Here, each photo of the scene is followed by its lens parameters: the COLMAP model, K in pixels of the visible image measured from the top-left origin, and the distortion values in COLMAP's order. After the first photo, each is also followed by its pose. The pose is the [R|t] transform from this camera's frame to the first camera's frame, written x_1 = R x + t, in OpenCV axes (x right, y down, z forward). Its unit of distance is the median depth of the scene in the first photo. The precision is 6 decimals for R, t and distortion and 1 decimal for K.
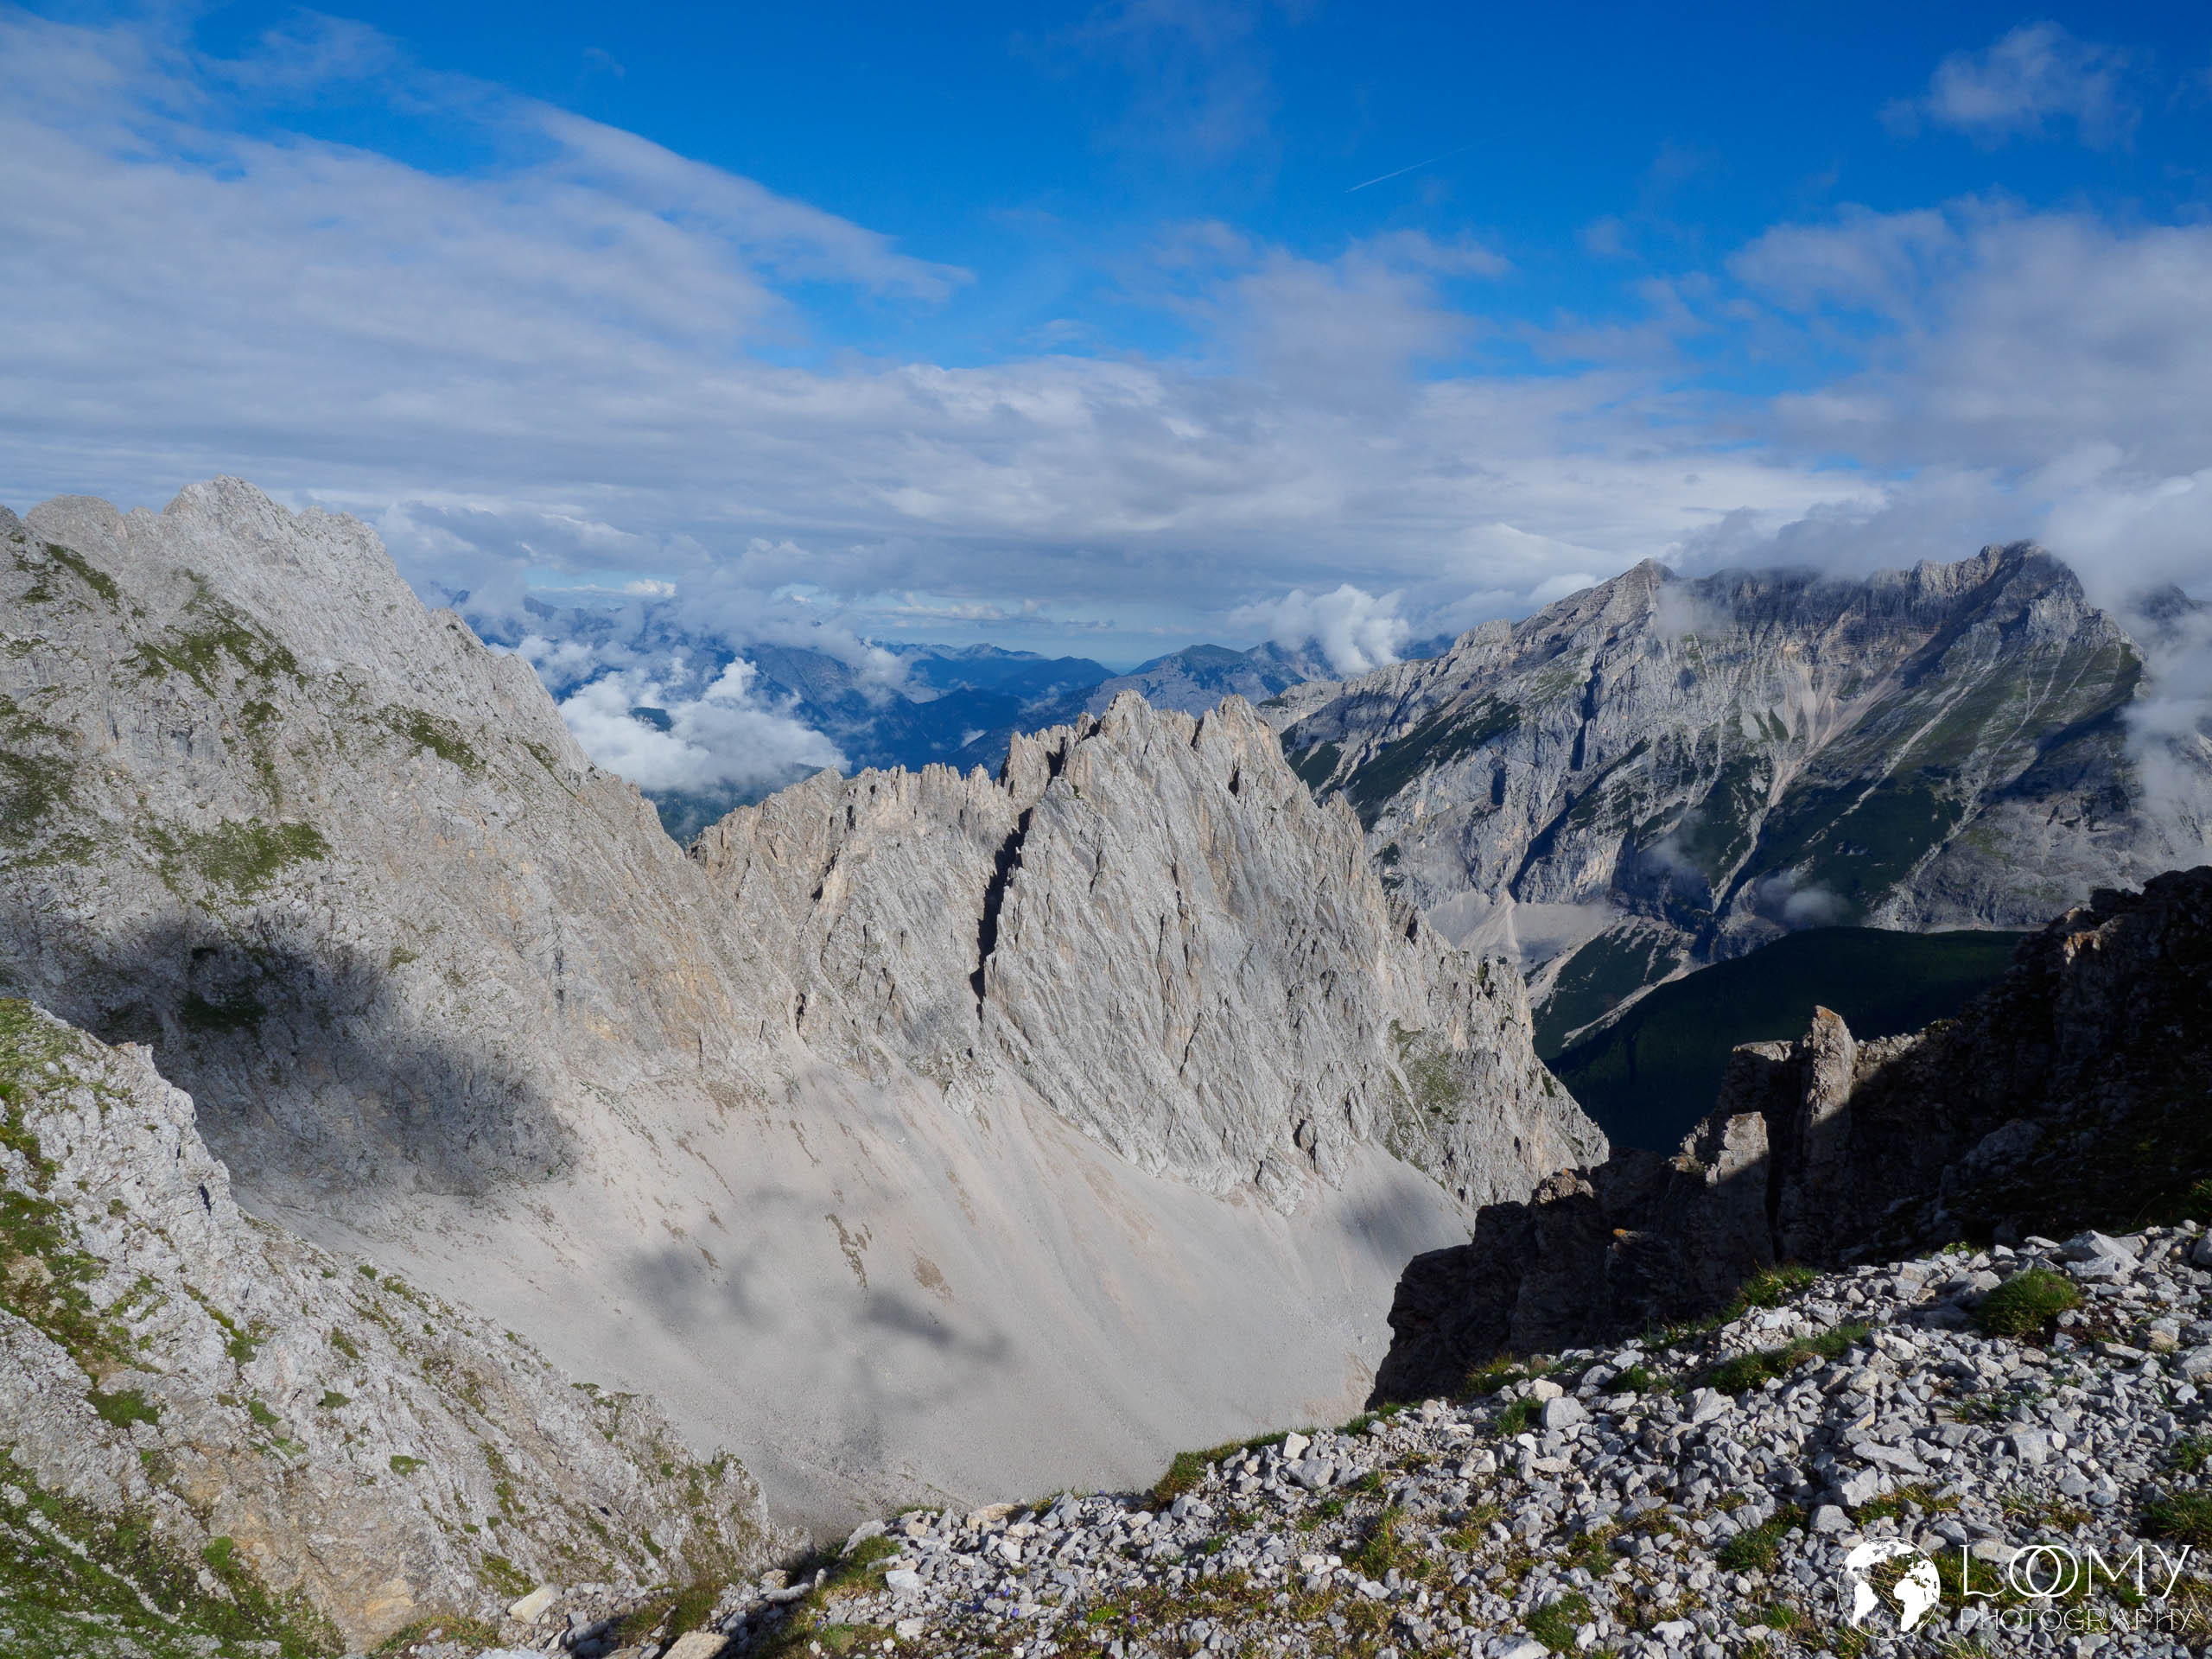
lens RADIAL K [[1642.9, 0, 1115.6], [0, 1642.9, 832.9], [0, 0, 1]] dist [-0.063268, 0.045114]
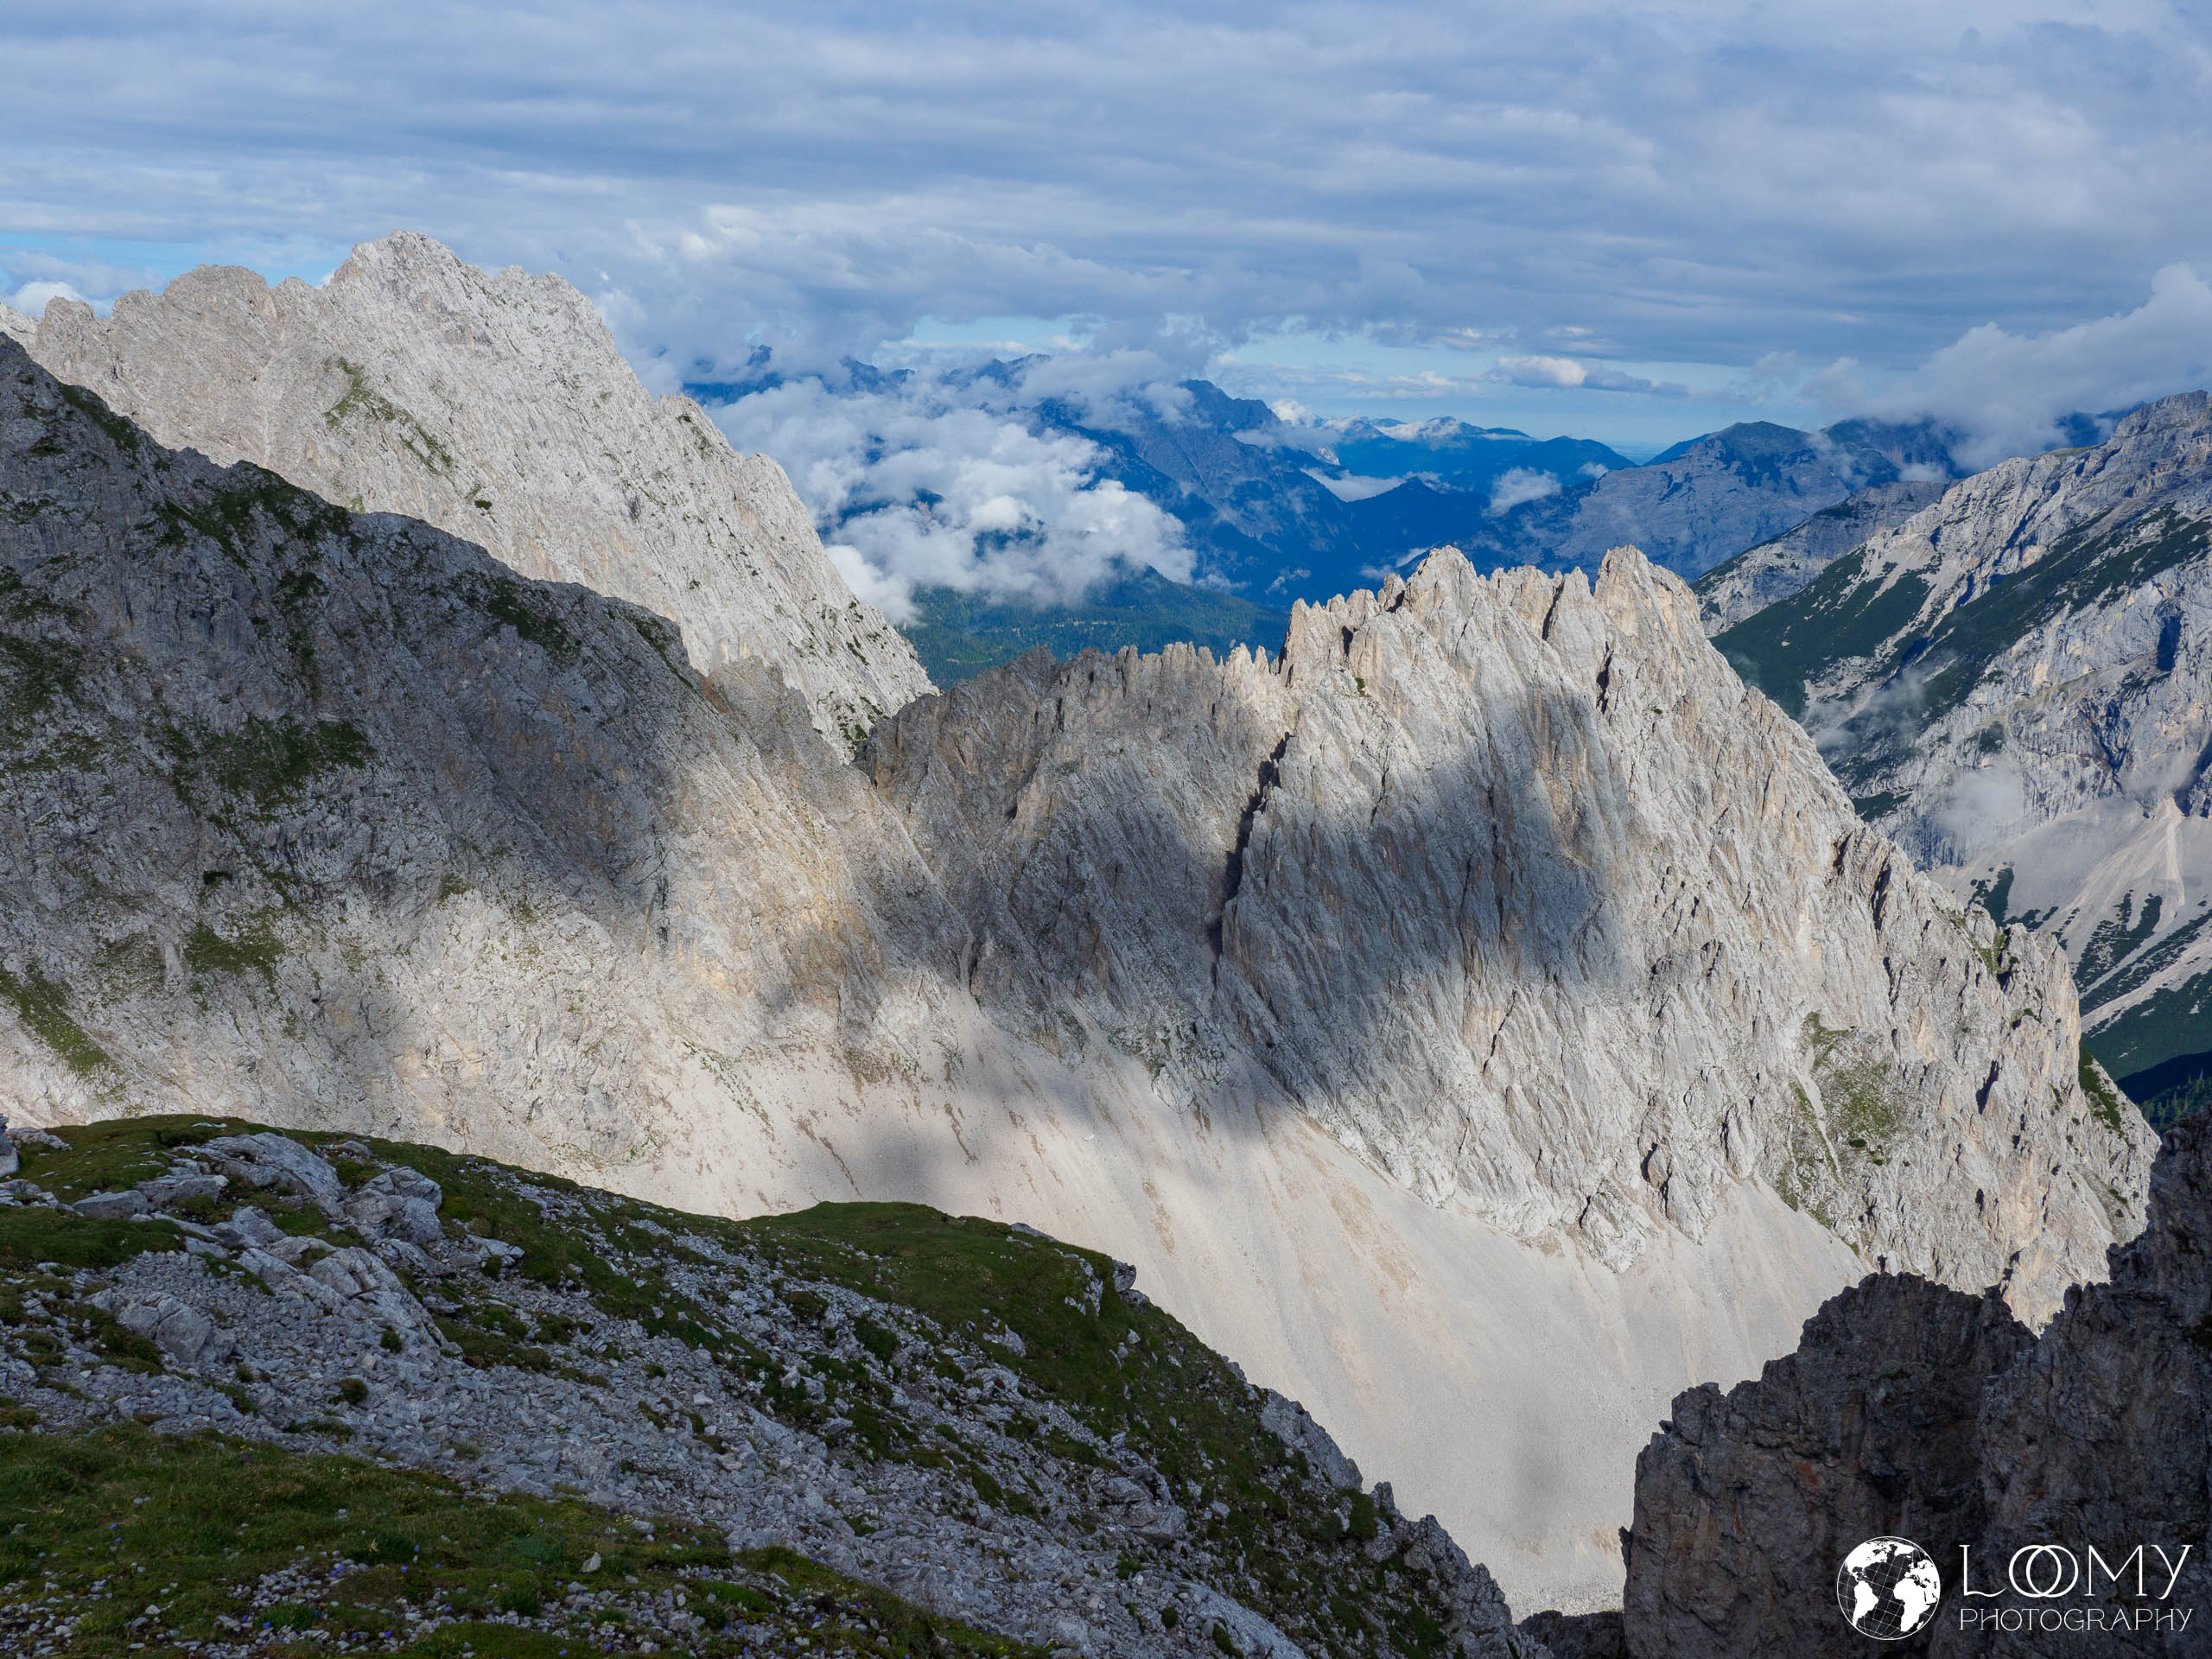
lens RADIAL K [[2238.2, 0, 1118.1], [0, 2238.2, 822.5], [0, 0, 1]] dist [-0.001593, 0.000000]
pose [[0.971659, 0.044562, -0.232147, 0.106724], [-0.028319, 0.996941, 0.072841, -0.034184], [0.234683, -0.064202, 0.969949, -0.016550]]
